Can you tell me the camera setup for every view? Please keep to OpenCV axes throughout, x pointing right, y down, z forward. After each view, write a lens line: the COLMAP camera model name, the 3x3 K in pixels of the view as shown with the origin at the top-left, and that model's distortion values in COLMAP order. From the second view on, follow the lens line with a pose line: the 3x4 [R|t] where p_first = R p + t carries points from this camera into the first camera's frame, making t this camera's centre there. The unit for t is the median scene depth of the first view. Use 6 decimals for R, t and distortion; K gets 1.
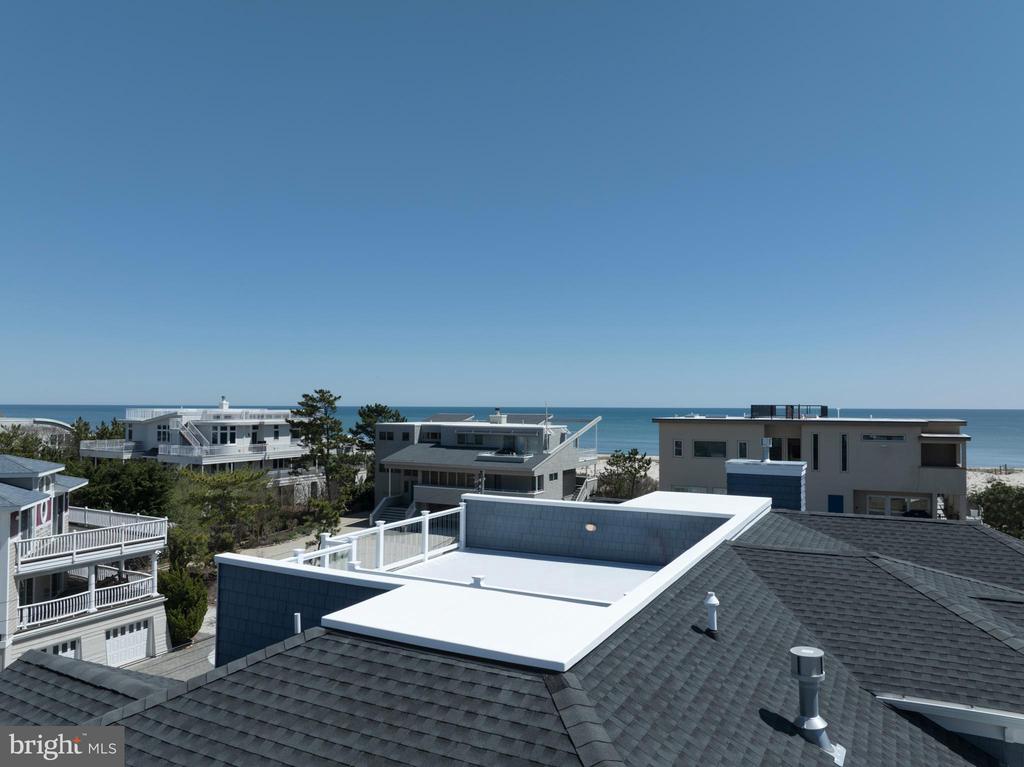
lens RADIAL K [[721.9, 0, 512.0], [0, 721.9, 383.5], [0, 0, 1]] dist [-0.035517, -0.000842]
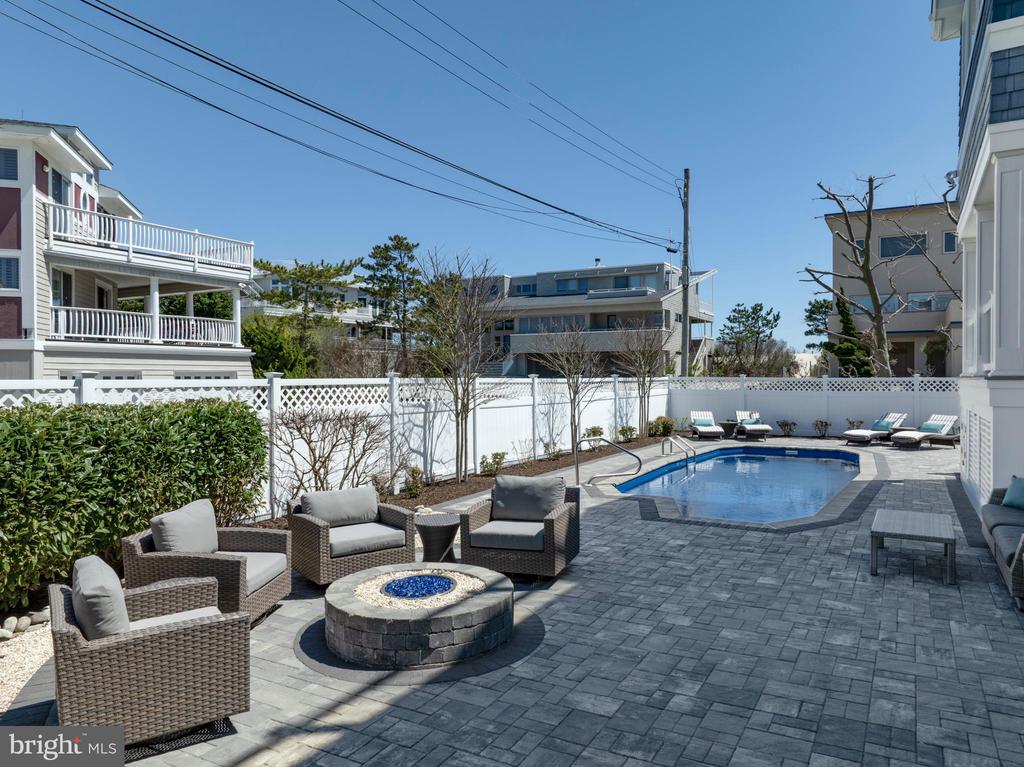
lens RADIAL K [[713.3, 0, 512.0], [0, 713.3, 383.5], [0, 0, 1]] dist [-0.000052, -0.002928]
pose [[0.999487, -0.003711, -0.031796, -0.111089], [0.004947, 0.999231, 0.038886, 0.172274], [0.031627, -0.039023, 0.998738, 0.155117]]
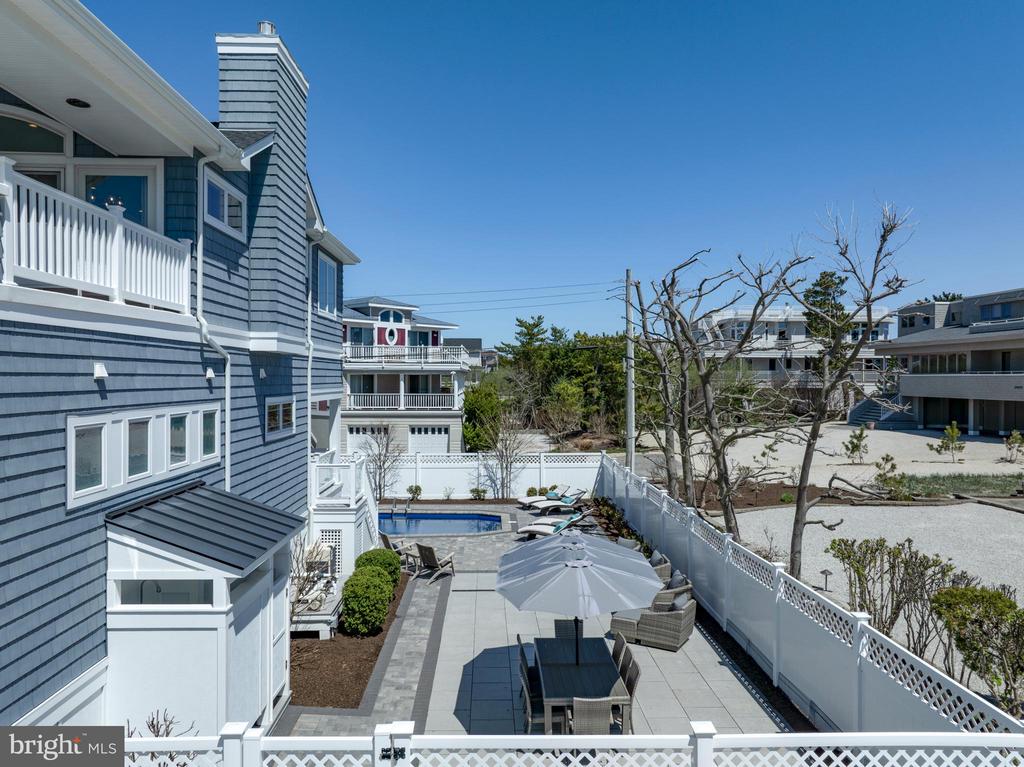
lens RADIAL K [[713.3, 0, 512.0], [0, 713.3, 383.5], [0, 0, 1]] dist [-0.000052, -0.002928]
pose [[0.488588, 0.005886, -0.872495, 0.333151], [0.025503, 0.999454, 0.021024, 0.128962], [0.872142, -0.032523, 0.488171, 0.277004]]
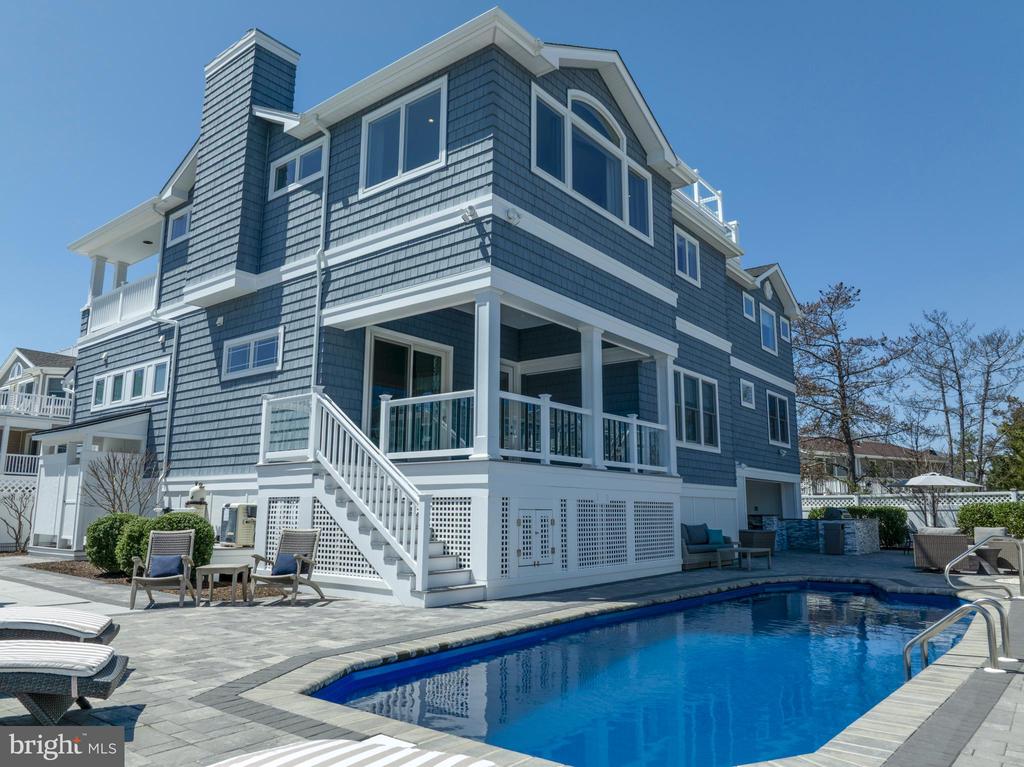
lens RADIAL K [[720.6, 0, 512.0], [0, 720.6, 383.5], [0, 0, 1]] dist [-0.036479, 0.003370]
pose [[-0.982928, 0.024264, 0.182385, -0.021364], [-0.014096, 0.978422, -0.206136, 0.195282], [-0.183451, -0.205188, -0.961376, 0.518385]]
